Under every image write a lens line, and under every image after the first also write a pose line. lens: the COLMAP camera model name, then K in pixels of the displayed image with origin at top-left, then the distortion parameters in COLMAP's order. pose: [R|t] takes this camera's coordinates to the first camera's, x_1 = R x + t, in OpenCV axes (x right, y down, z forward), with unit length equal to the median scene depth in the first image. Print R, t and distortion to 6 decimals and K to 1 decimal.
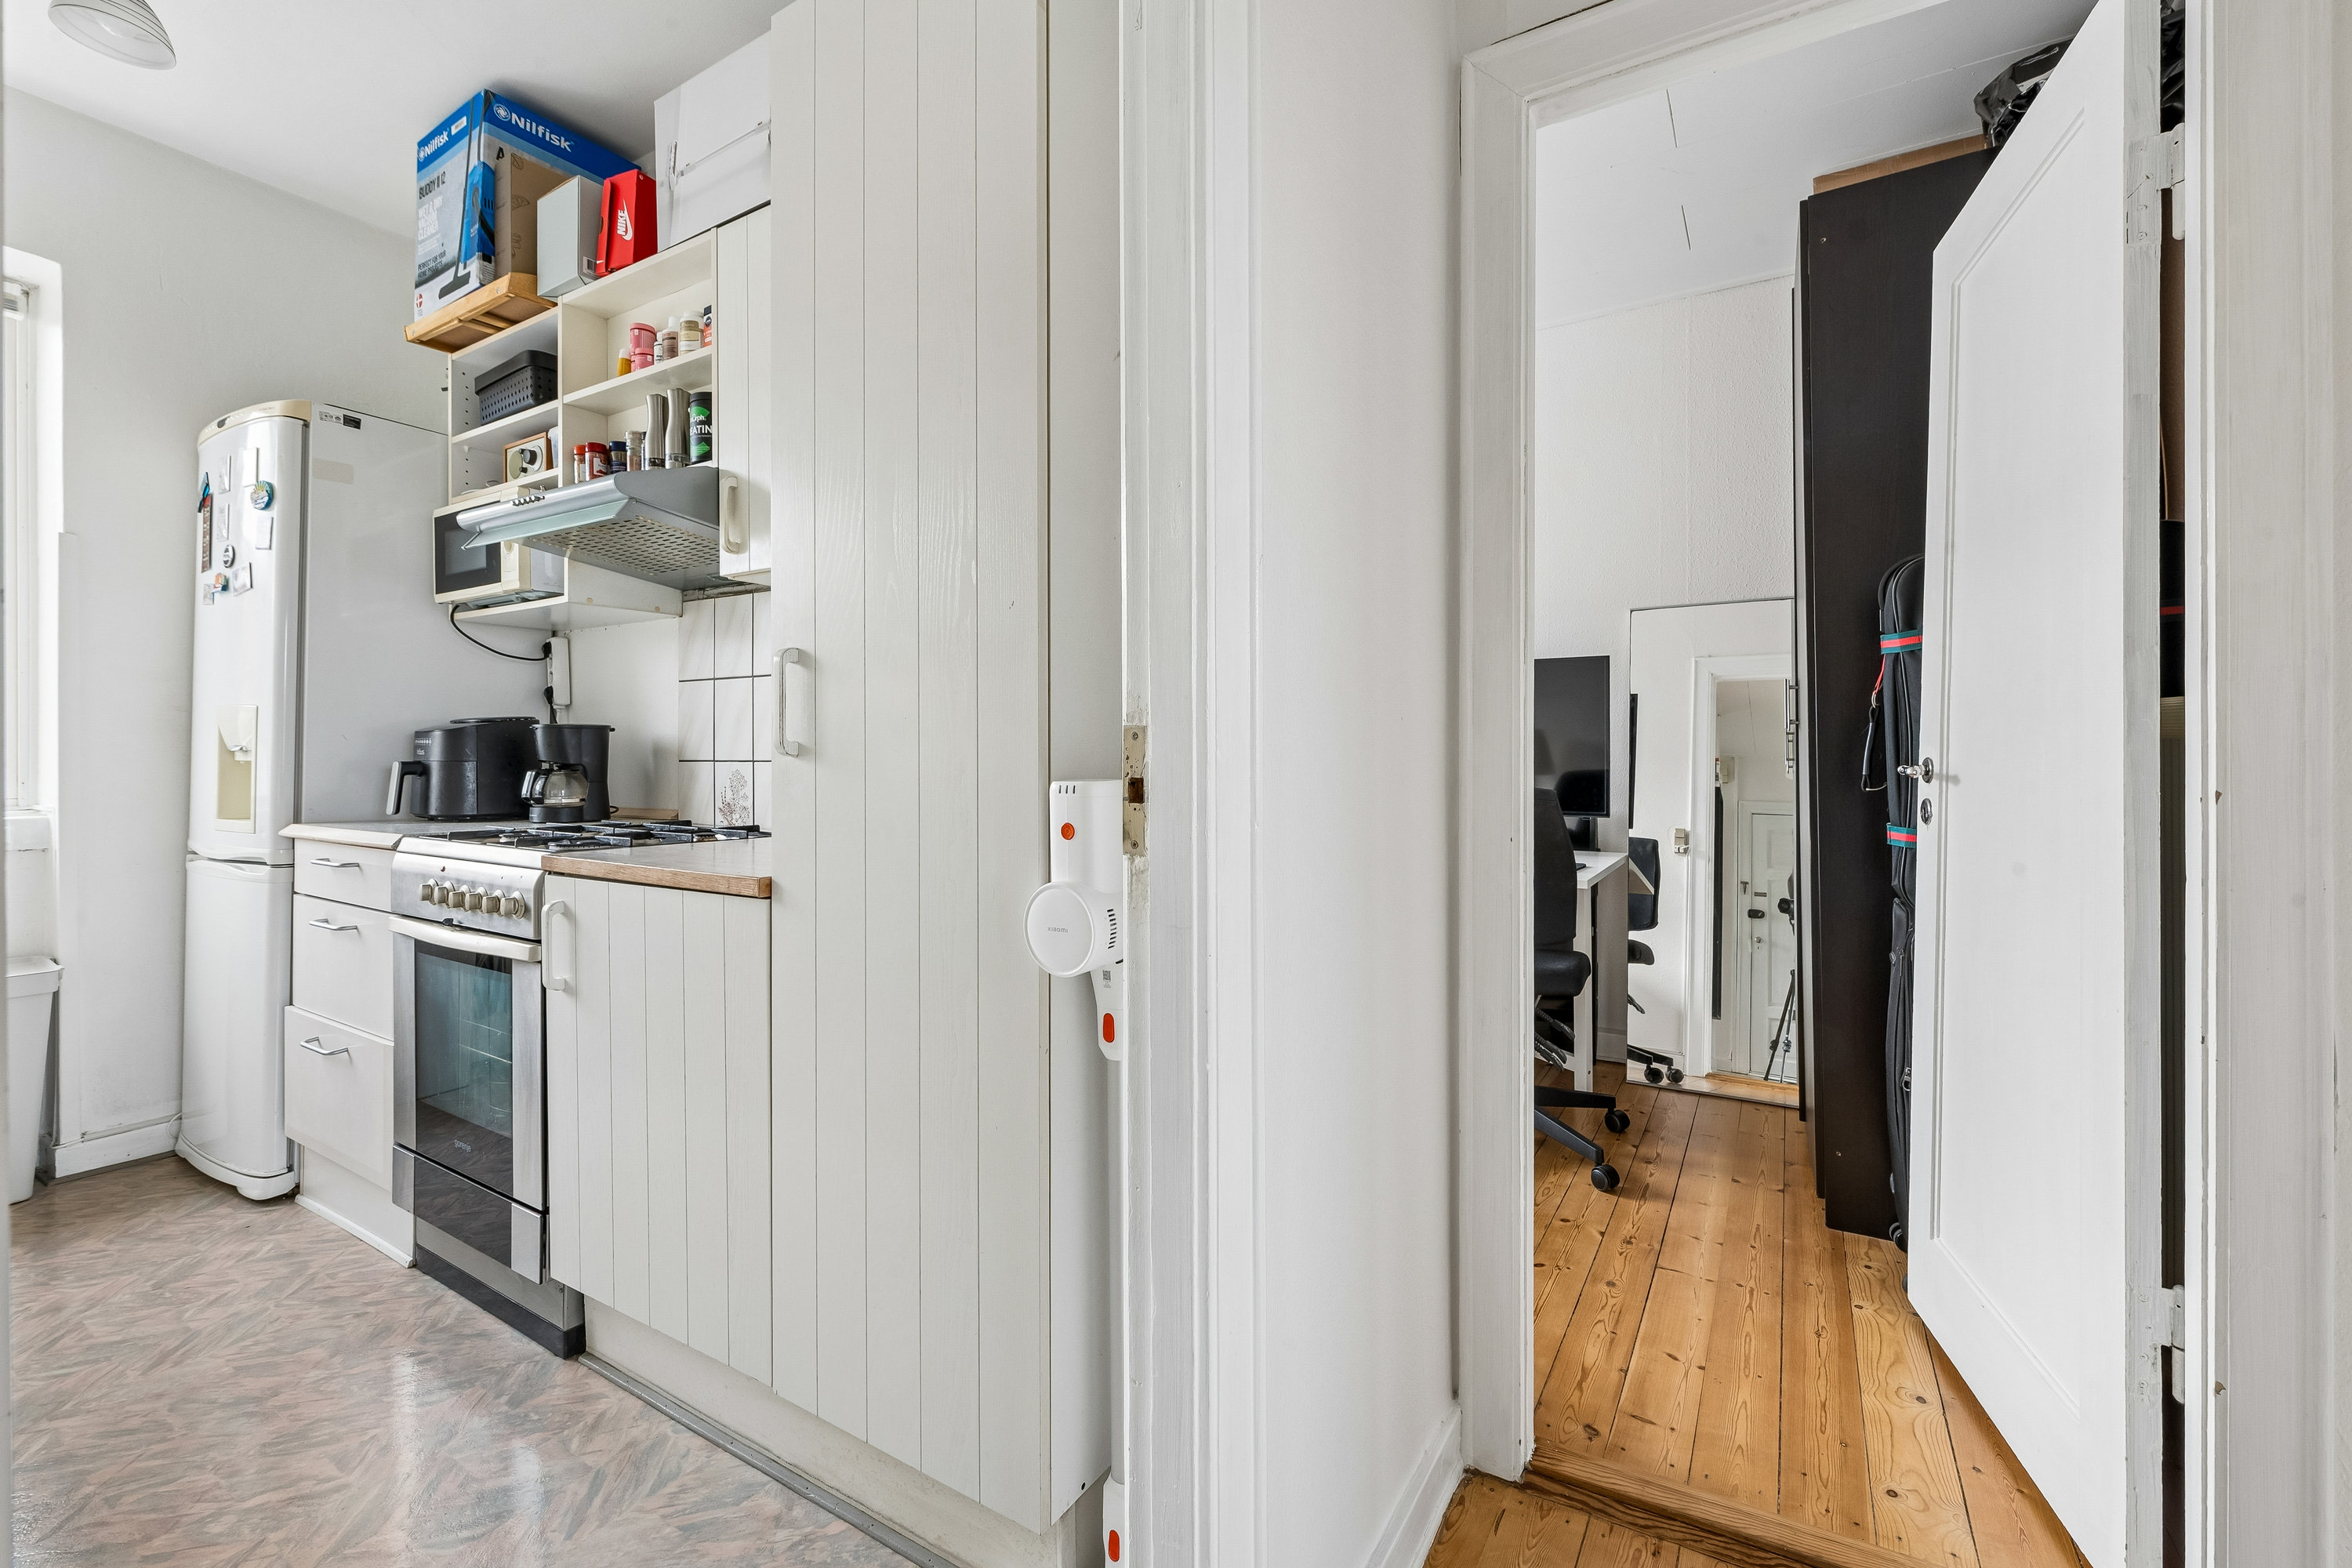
lens RADIAL K [[984.1, 0, 1219.6], [0, 984.1, 747.3], [0, 0, 1]] dist [-0.003814, -0.000969]
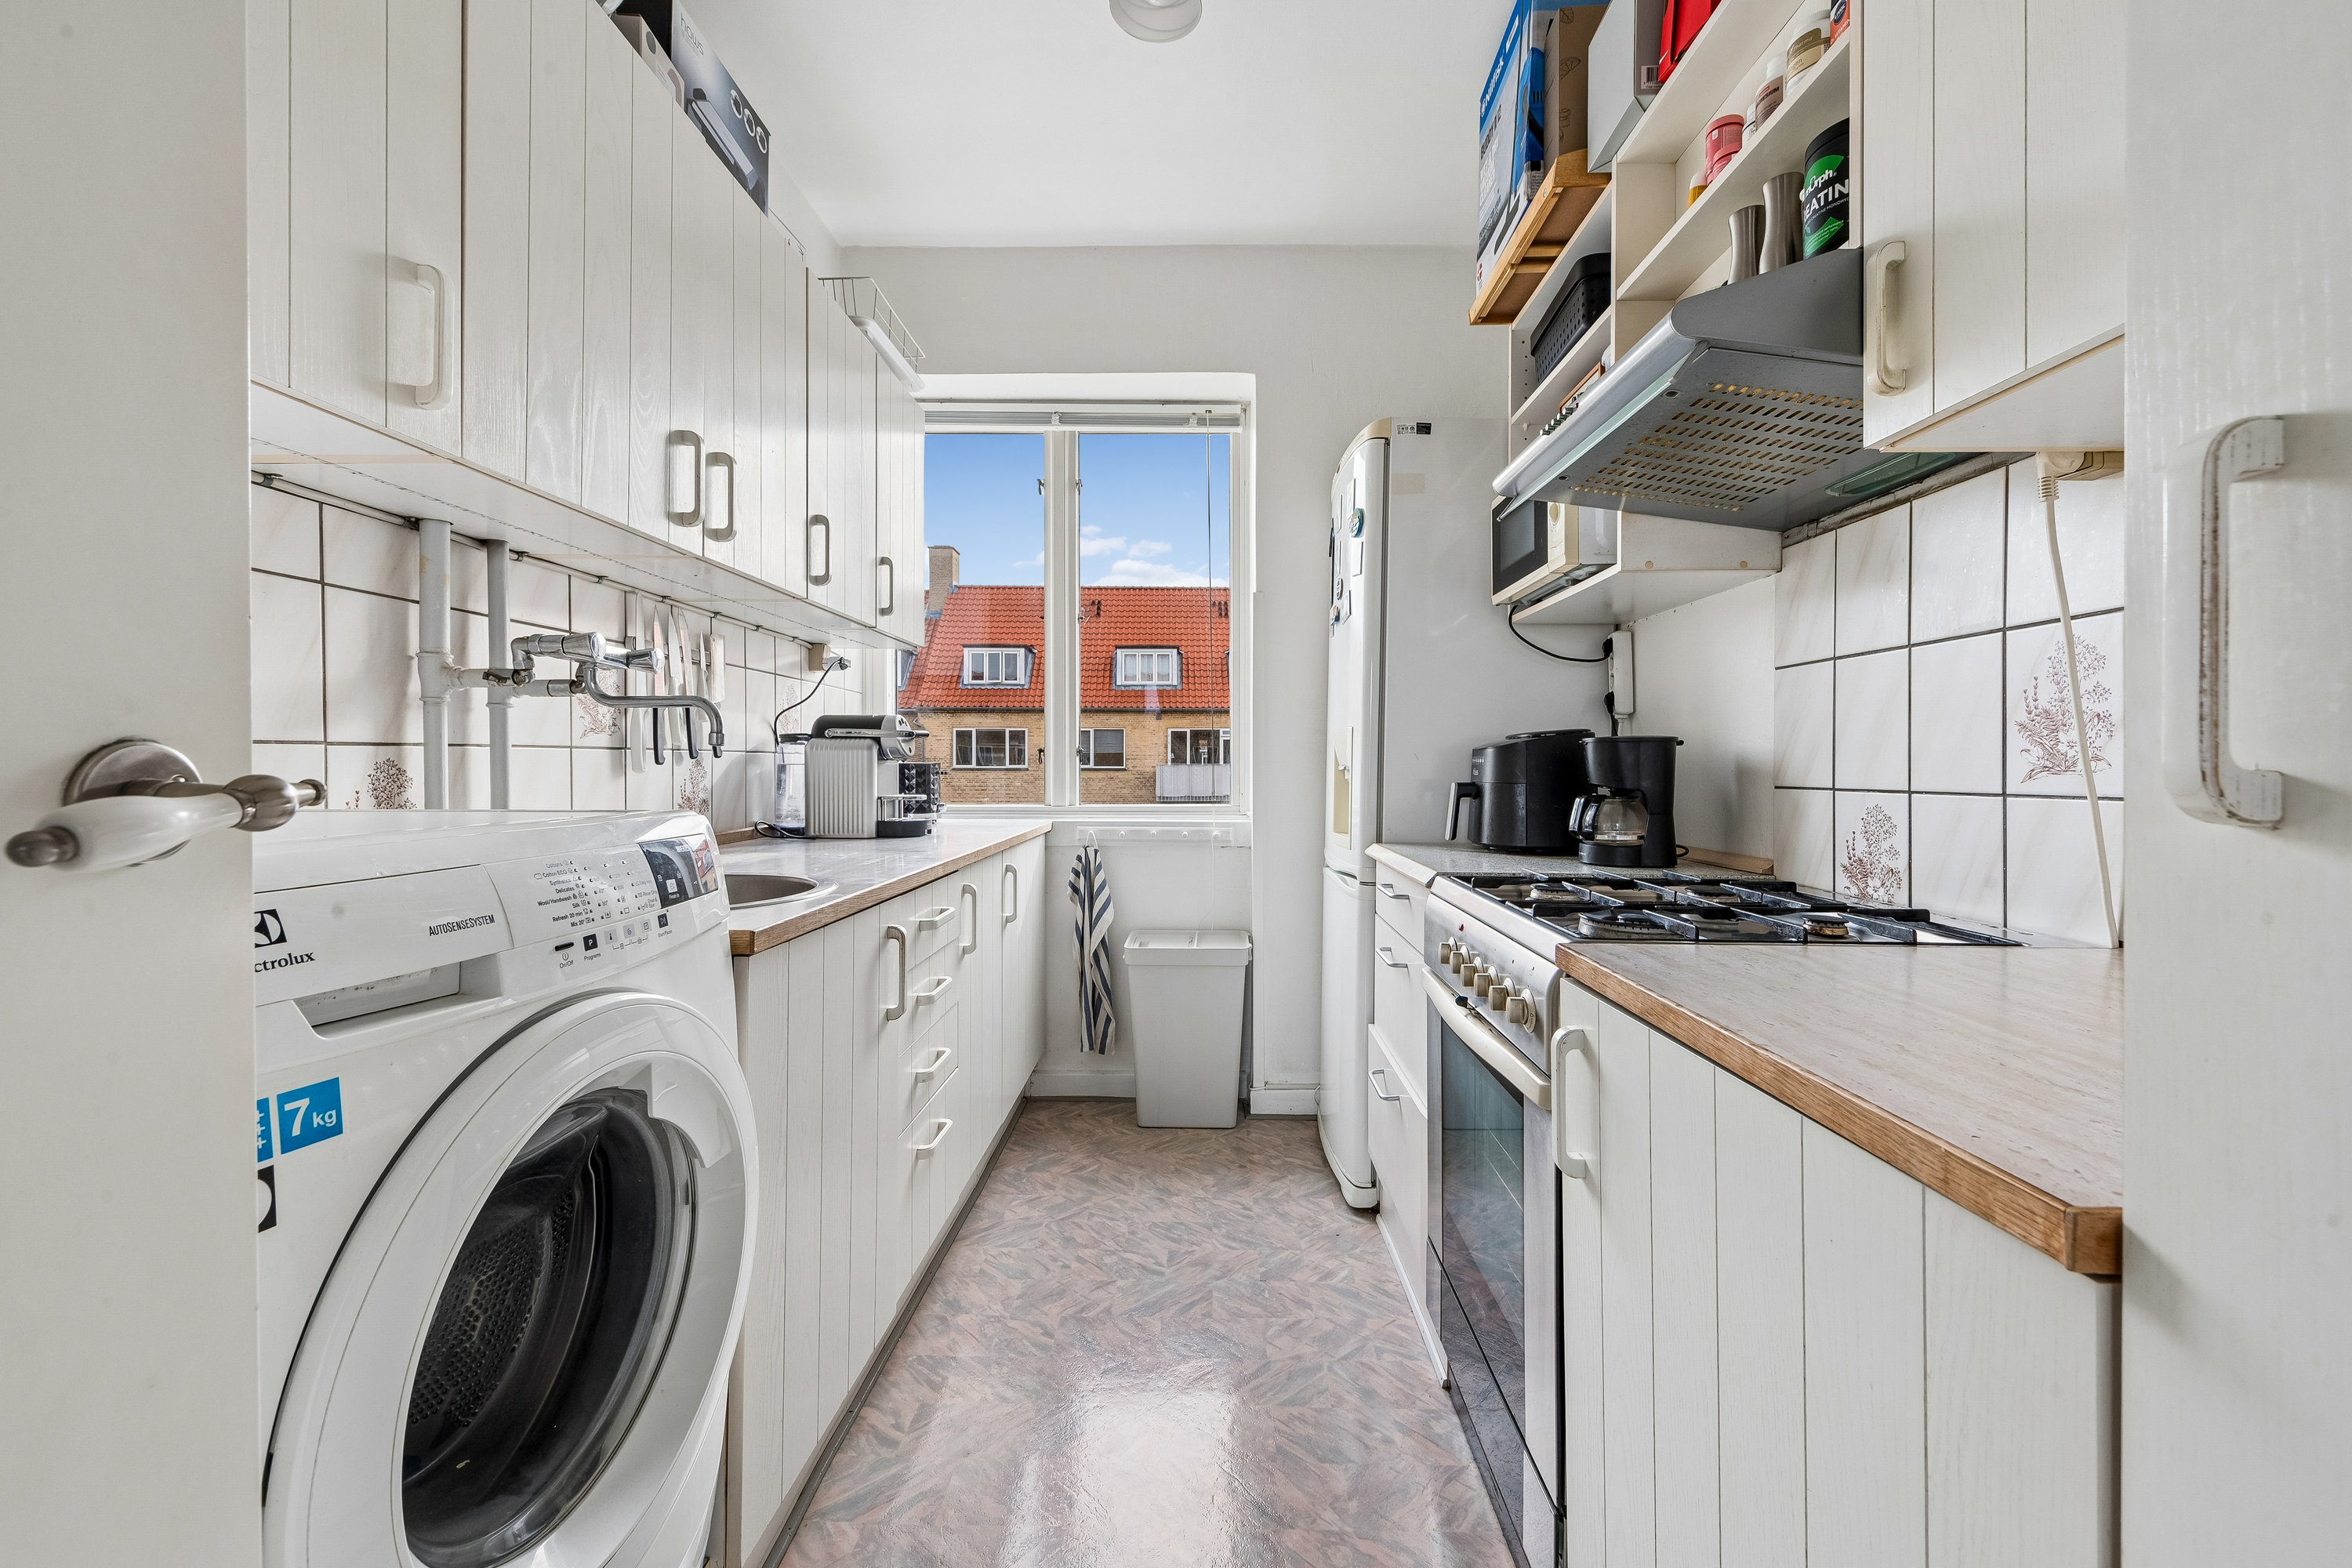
lens RADIAL K [[985.6, 0, 1176.0], [0, 985.6, 784.0], [0, 0, 1]] dist [0.013726, -0.000090]
pose [[0.506978, 0.014125, -0.861843, -0.180248], [0.006922, 0.999767, 0.020457, -0.005043], [0.861931, -0.016337, 0.506762, 0.315263]]
